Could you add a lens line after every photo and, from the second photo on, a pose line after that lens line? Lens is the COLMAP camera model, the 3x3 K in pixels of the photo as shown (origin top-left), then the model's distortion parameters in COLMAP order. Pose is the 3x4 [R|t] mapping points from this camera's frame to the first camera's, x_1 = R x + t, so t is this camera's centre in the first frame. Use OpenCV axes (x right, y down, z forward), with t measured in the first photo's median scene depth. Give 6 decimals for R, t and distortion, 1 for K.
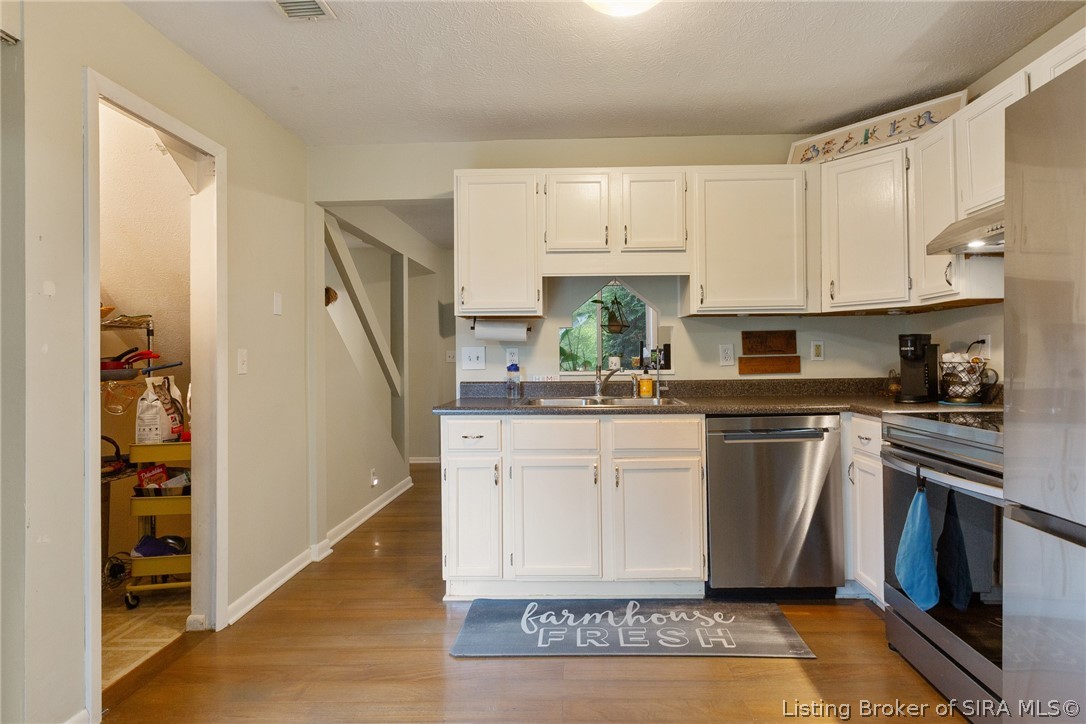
lens RADIAL K [[563.0, 0, 576.4], [0, 563.0, 352.7], [0, 0, 1]] dist [0.000426, 0.002050]
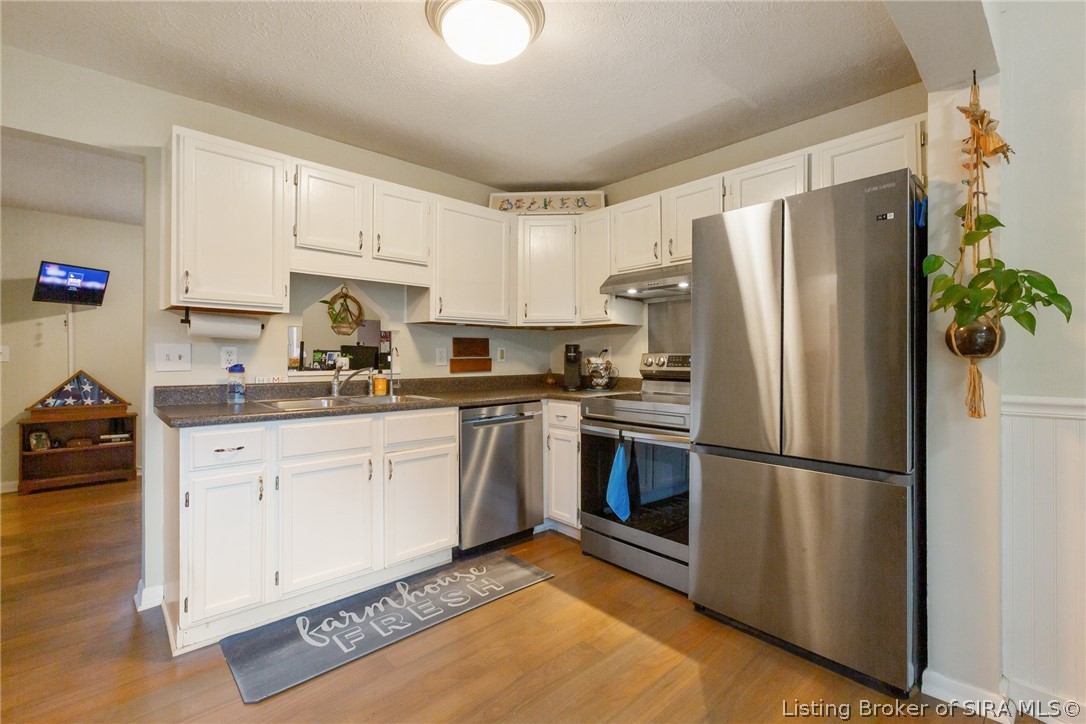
lens RADIAL K [[486.0, 0, 550.4], [0, 486.0, 356.1], [0, 0, 1]] dist [0.004067, -0.002364]
pose [[0.711740, 0.012155, 0.702338, -0.348448], [-0.015397, 0.999880, -0.001701, 0.000881], [-0.702275, -0.009603, 0.711841, 0.125702]]
